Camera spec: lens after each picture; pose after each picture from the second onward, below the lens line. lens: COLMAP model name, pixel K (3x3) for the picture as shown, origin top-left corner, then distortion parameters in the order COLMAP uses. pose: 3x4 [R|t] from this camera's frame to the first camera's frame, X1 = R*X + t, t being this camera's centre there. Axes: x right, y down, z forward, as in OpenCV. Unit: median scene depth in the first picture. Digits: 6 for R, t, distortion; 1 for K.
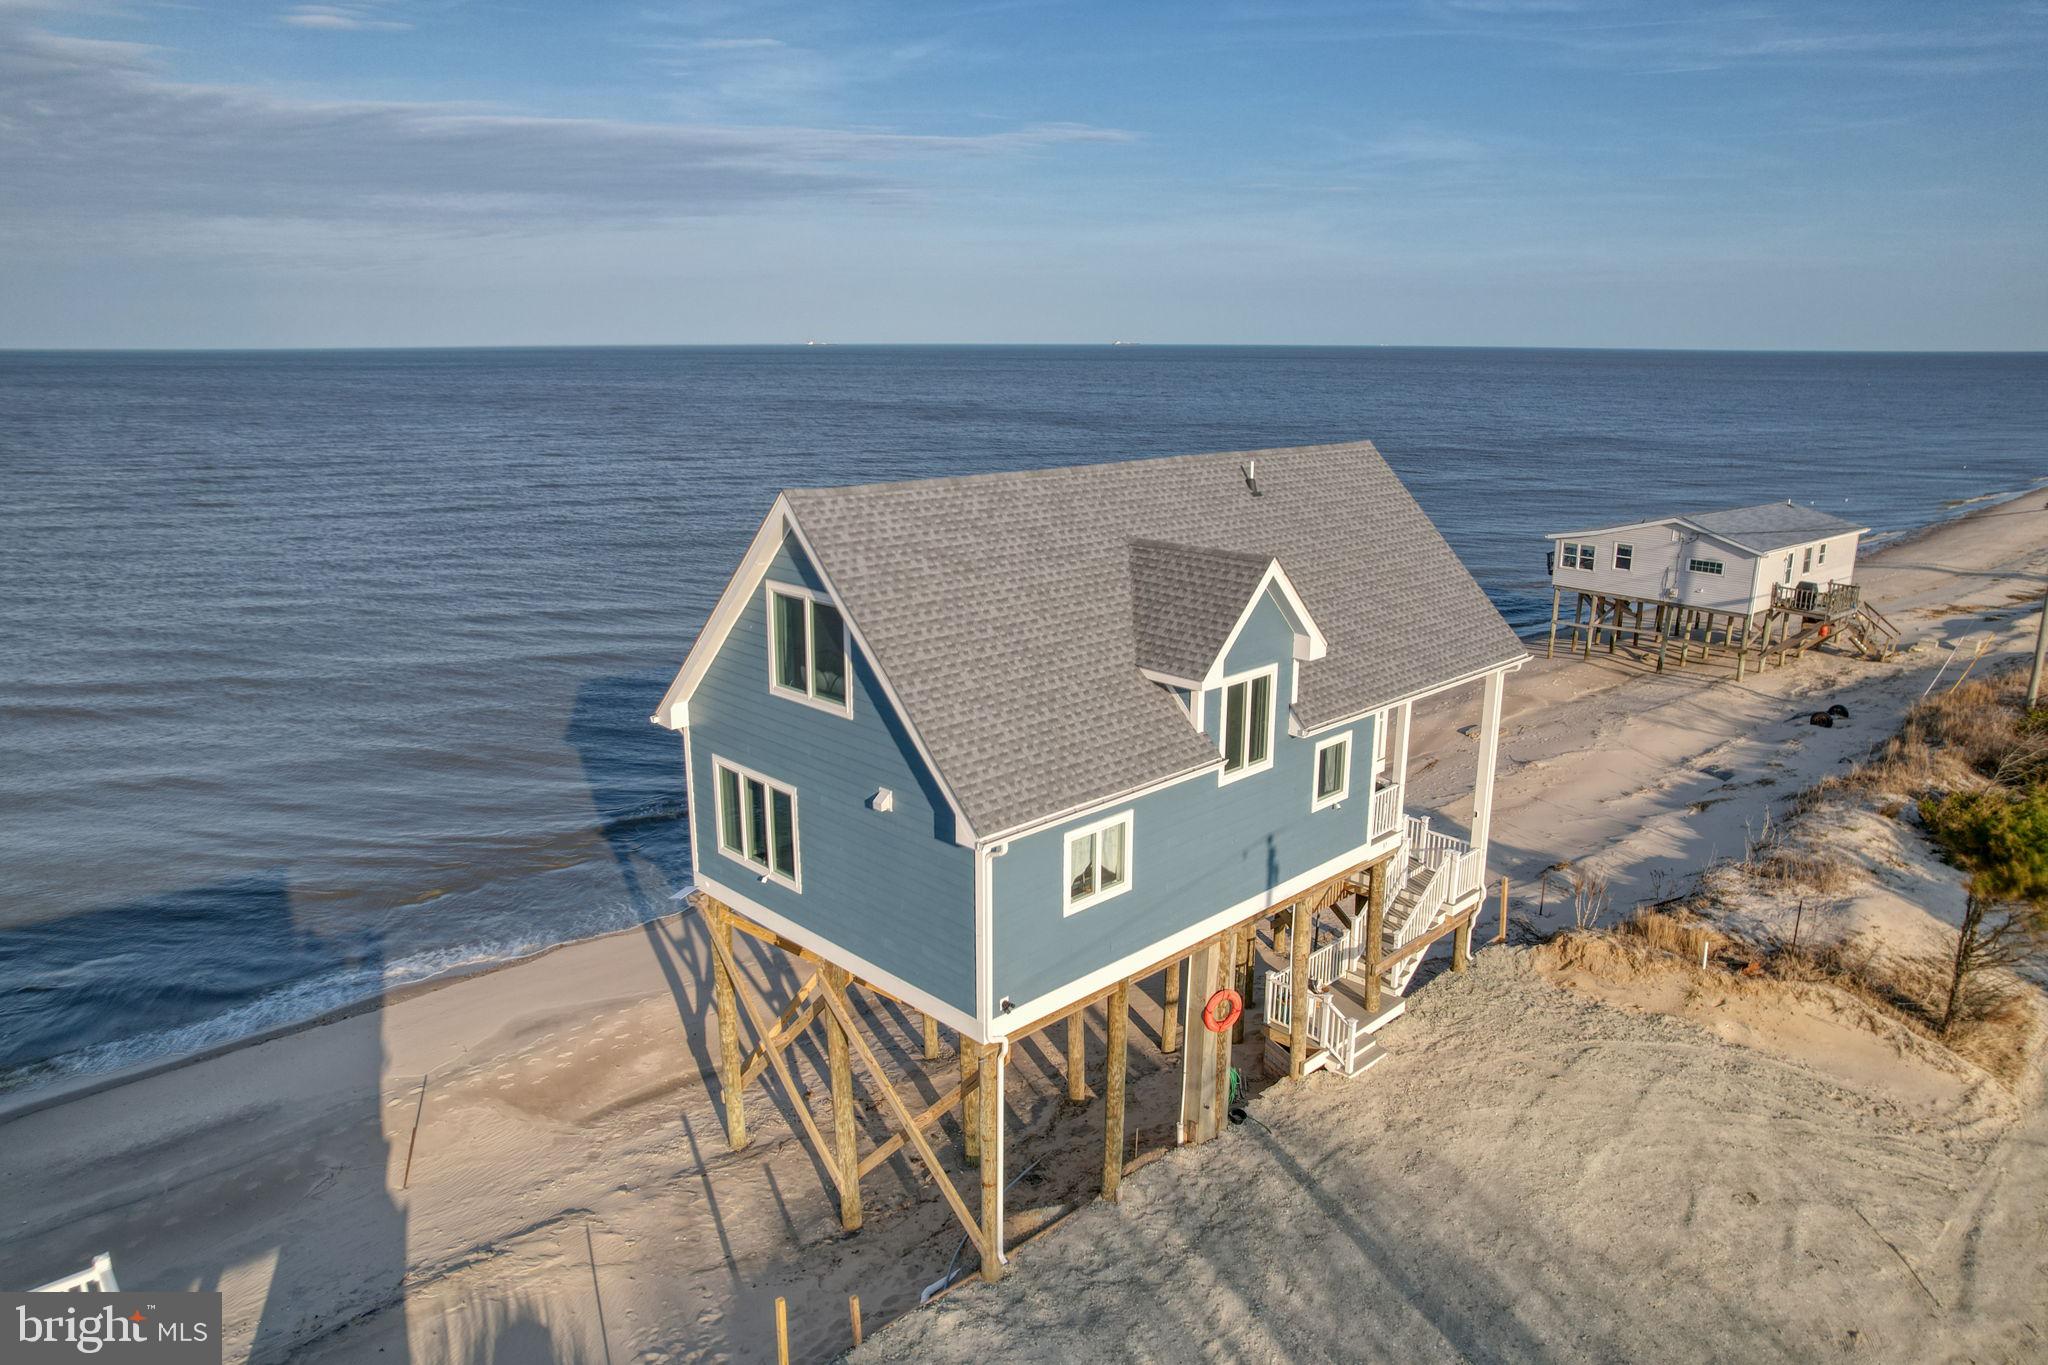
lens RADIAL K [[1327.3, 0, 1024.0], [0, 1327.3, 682.5], [0, 0, 1]] dist [-0.083962, 0.075321]
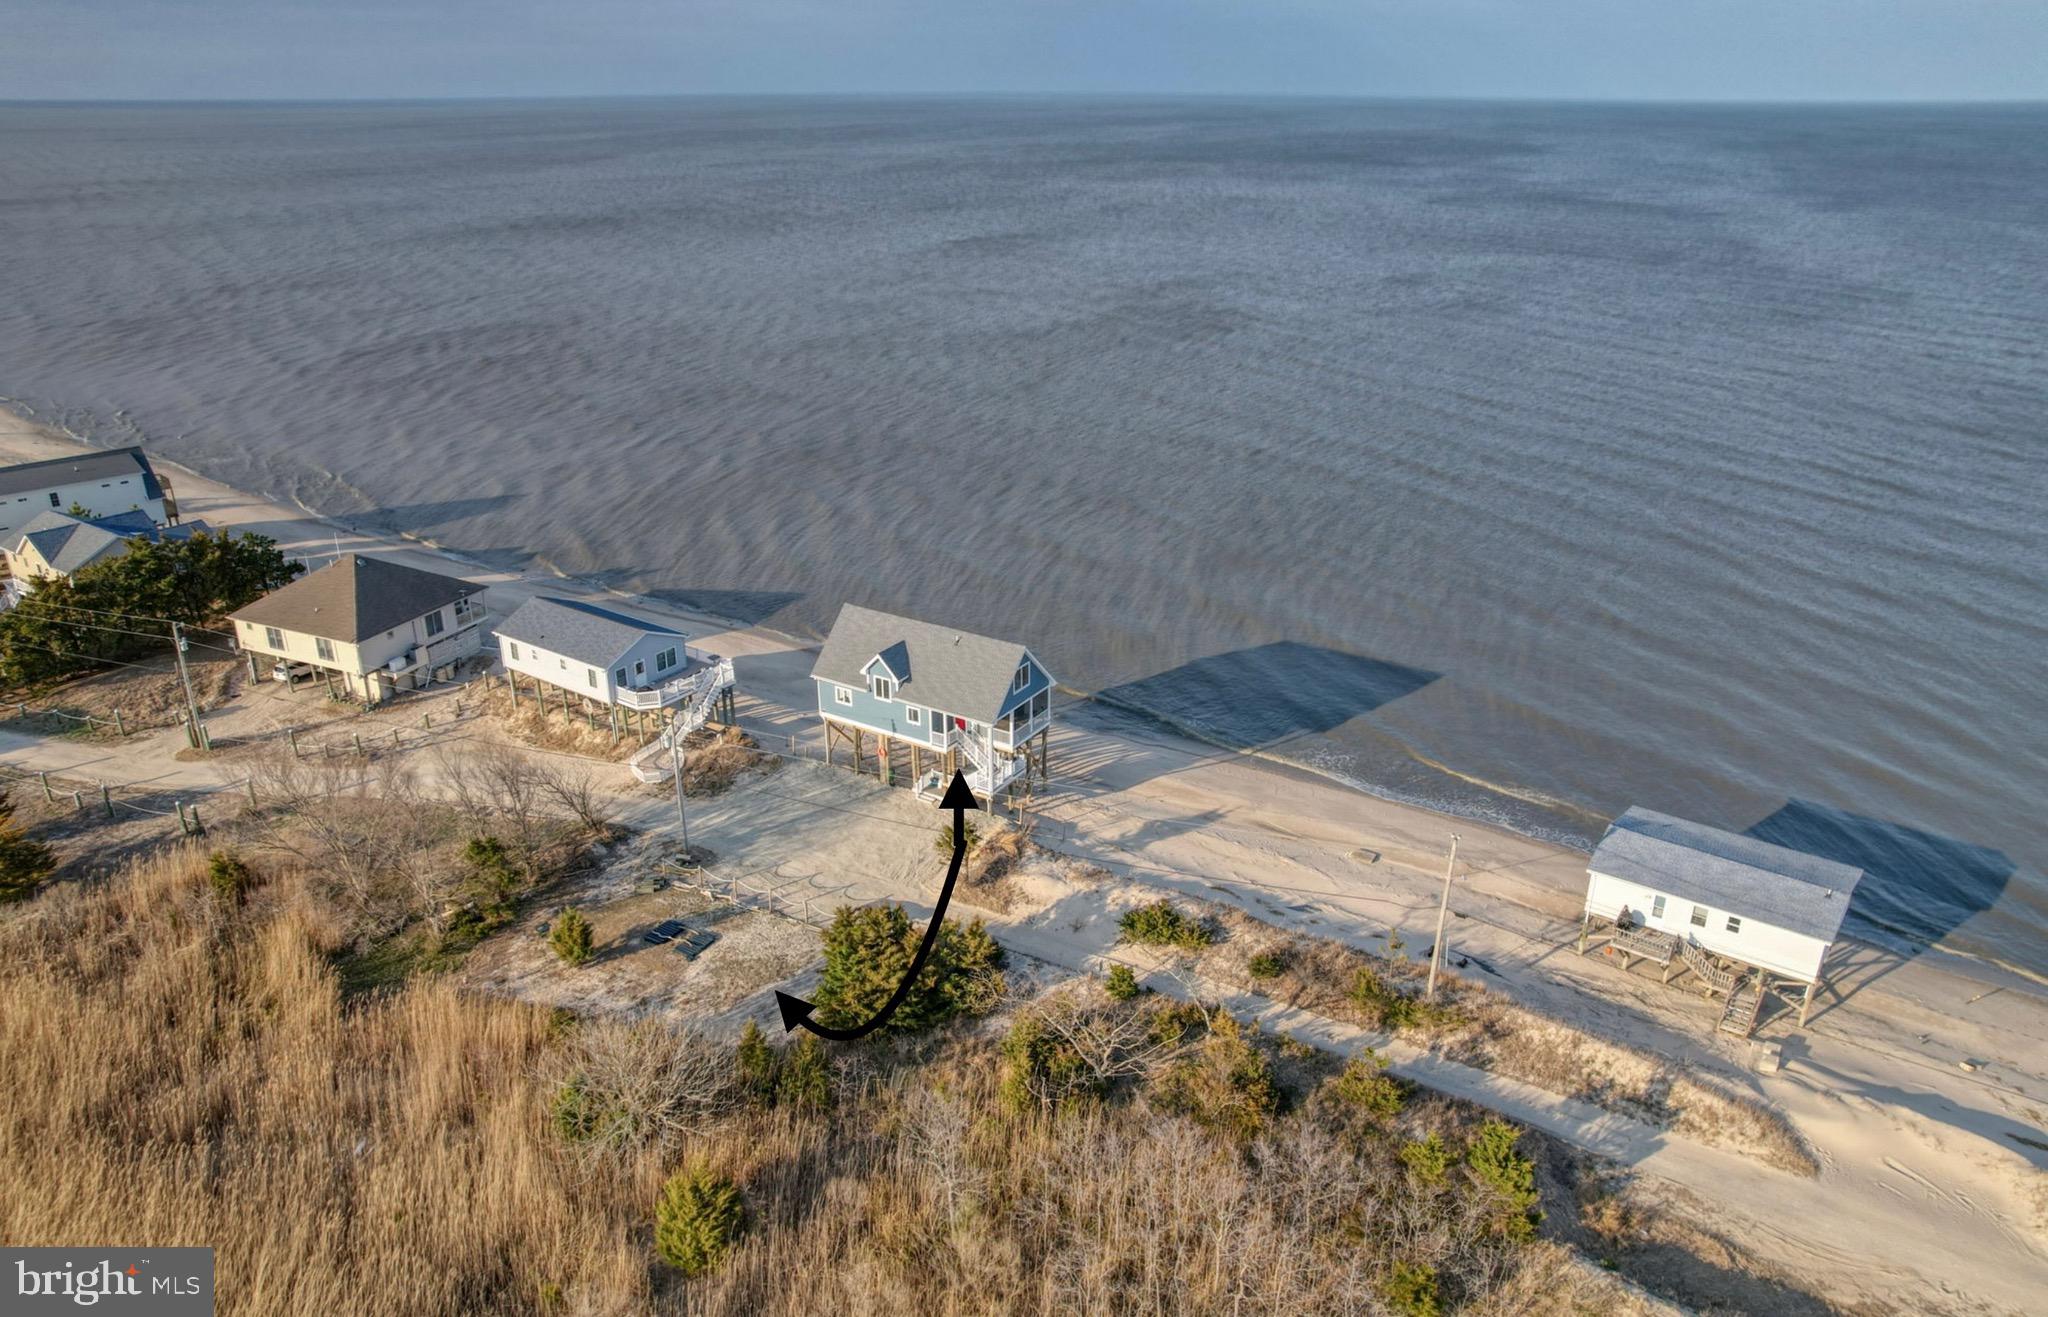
lens RADIAL K [[1355.1, 0, 1017.2], [0, 1355.1, 664.8], [0, 0, 1]] dist [-0.062408, 0.026797]
pose [[0.230745, 0.375636, -0.897583, 3.803454], [-0.238150, 0.916222, 0.322215, -1.416574], [0.943420, 0.139410, 0.300871, 0.074418]]
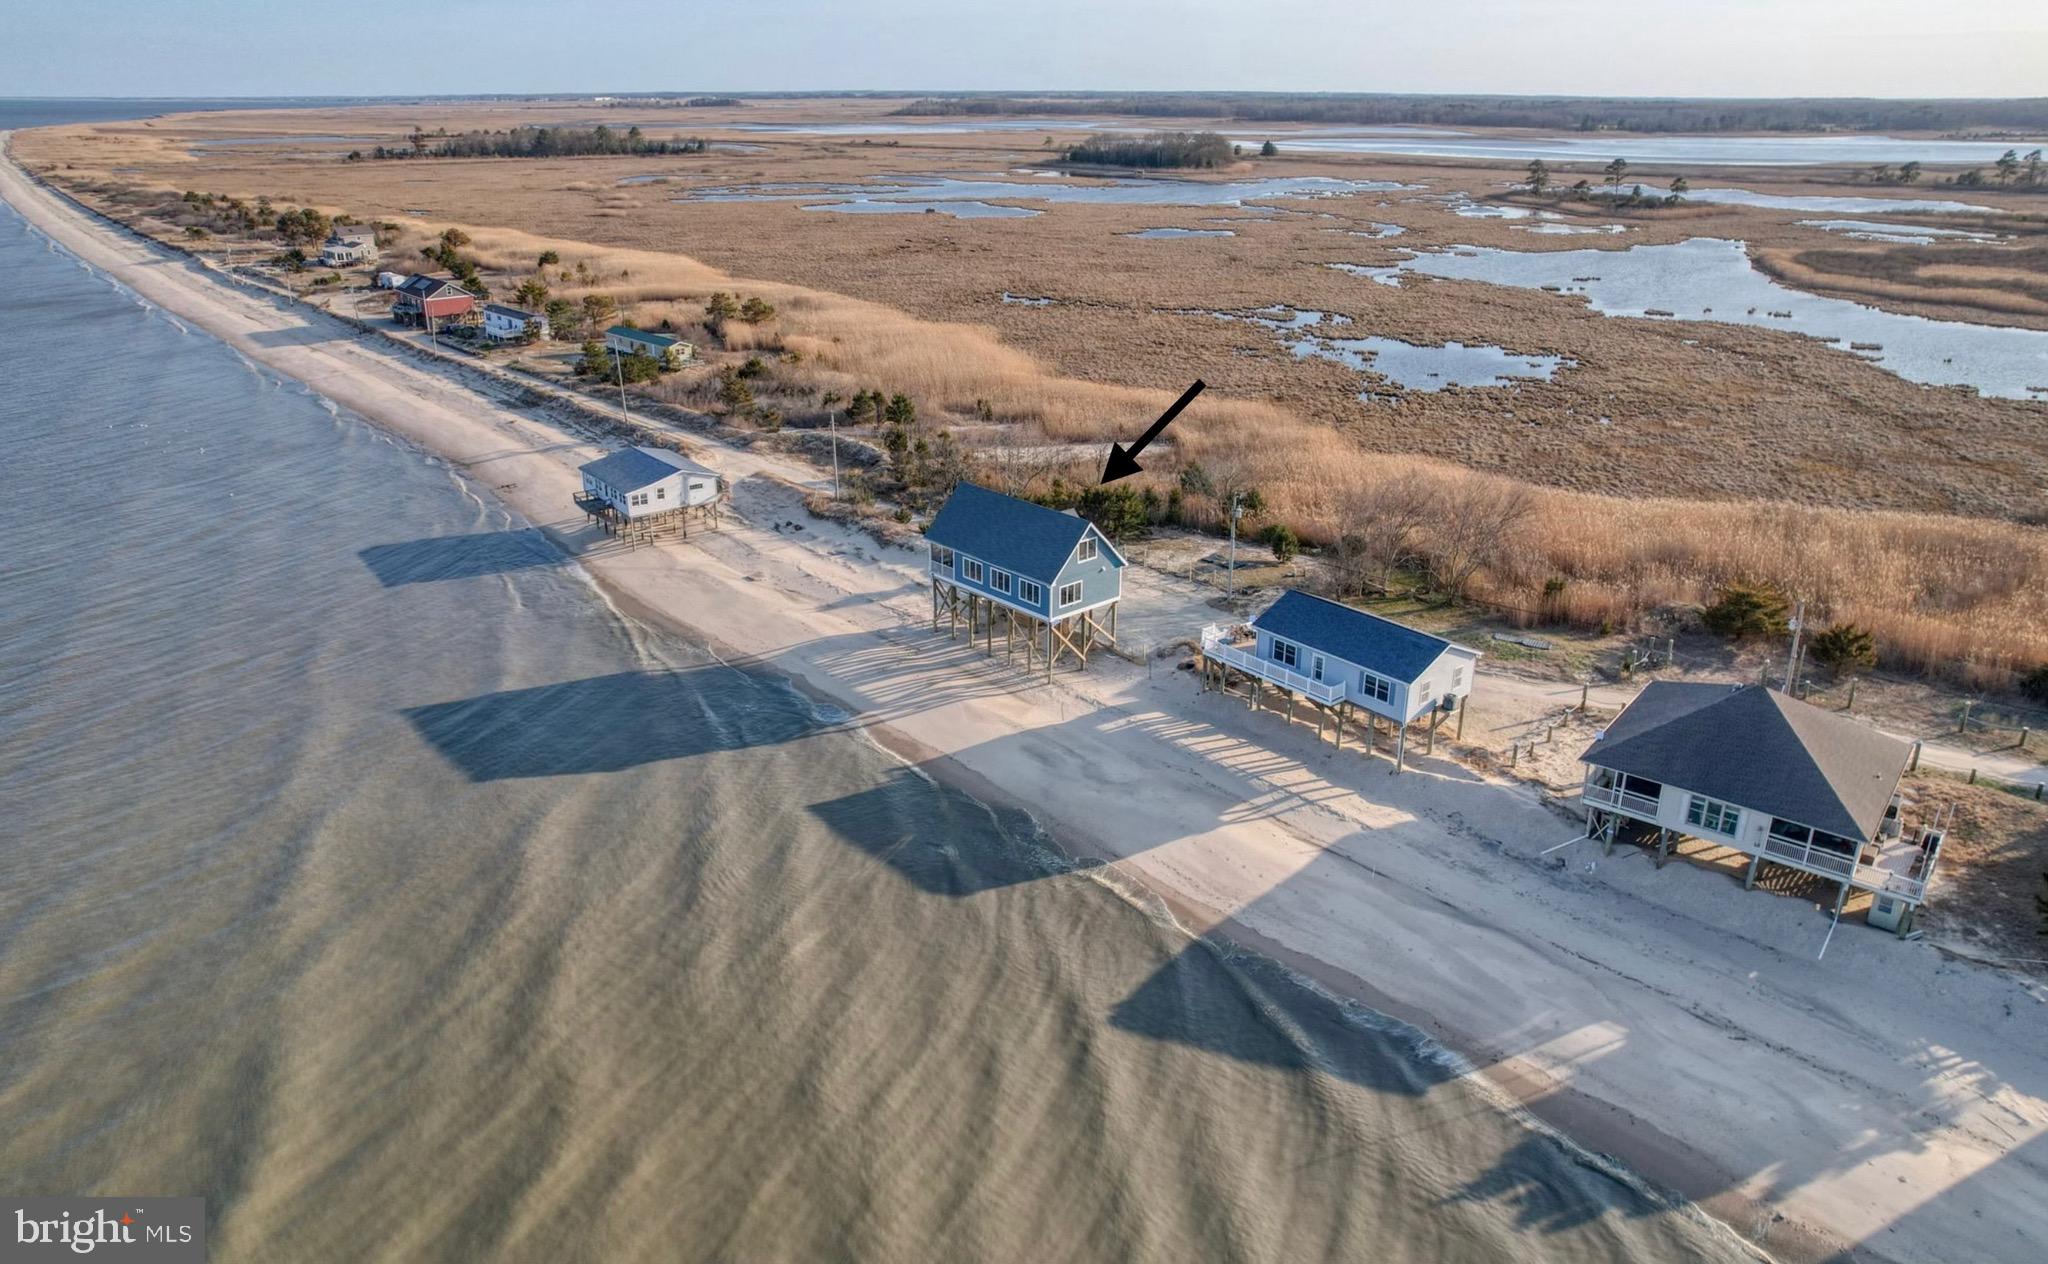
lens RADIAL K [[1327.6, 0, 985.1], [0, 1327.6, 627.1], [0, 0, 1]] dist [-0.055187, 0.001121]
pose [[0.052657, -0.367742, 0.928436, -4.262166], [0.246550, 0.905732, 0.344765, -1.366174], [-0.967699, 0.210751, 0.138360, 0.627285]]
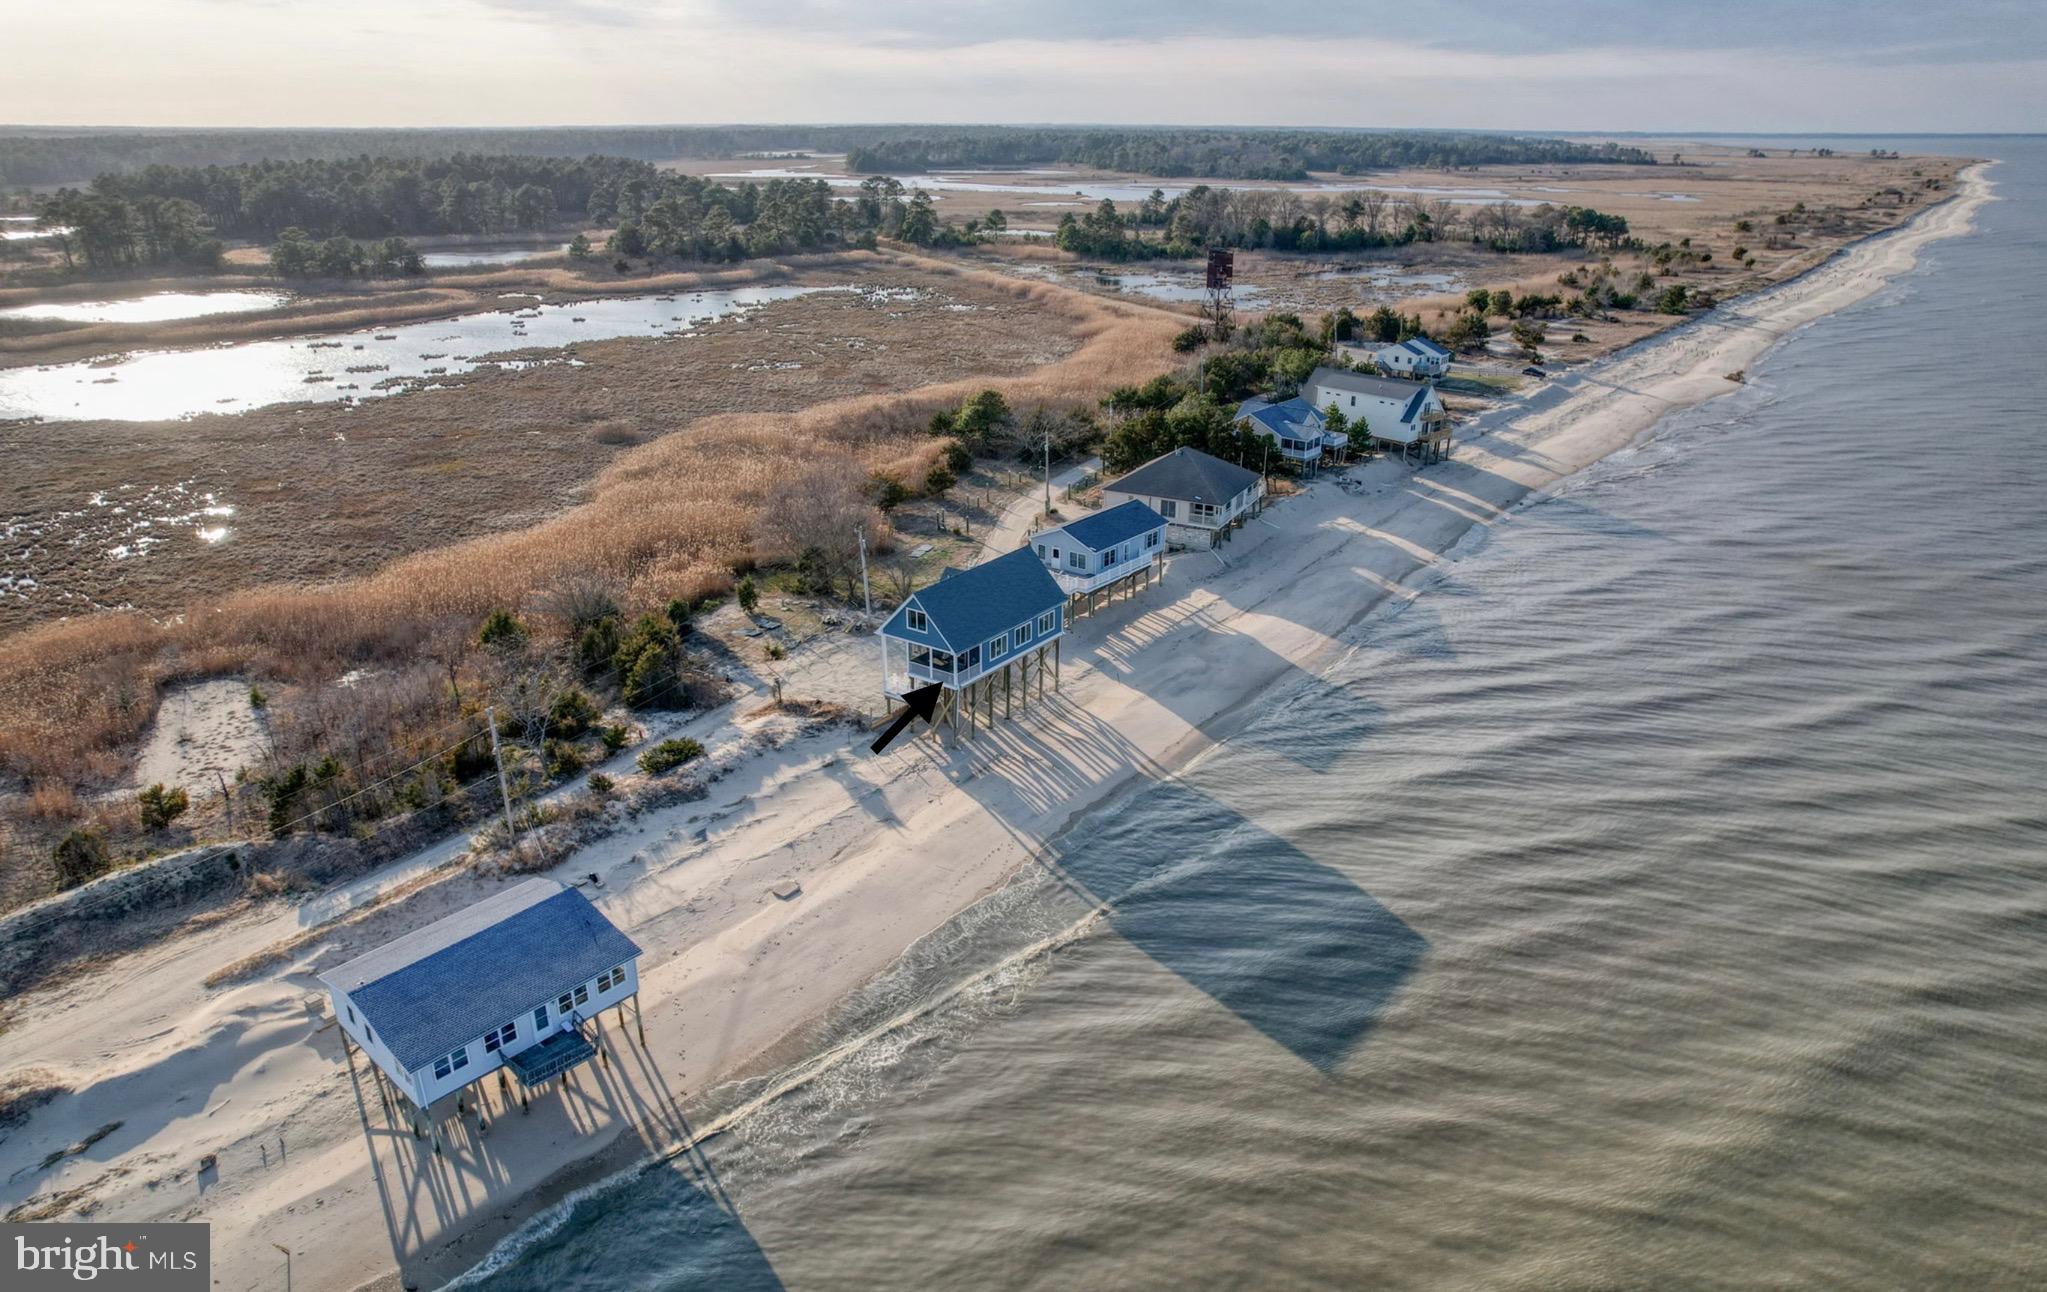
lens RADIAL K [[1312.9, 0, 1048.0], [0, 1312.9, 640.3], [0, 0, 1]] dist [-0.083719, 0.078153]
pose [[-0.980321, 0.062194, -0.187357, 0.710198], [-0.059279, 0.812532, 0.579894, -2.637220], [0.188299, 0.579589, -0.792856, 4.858094]]
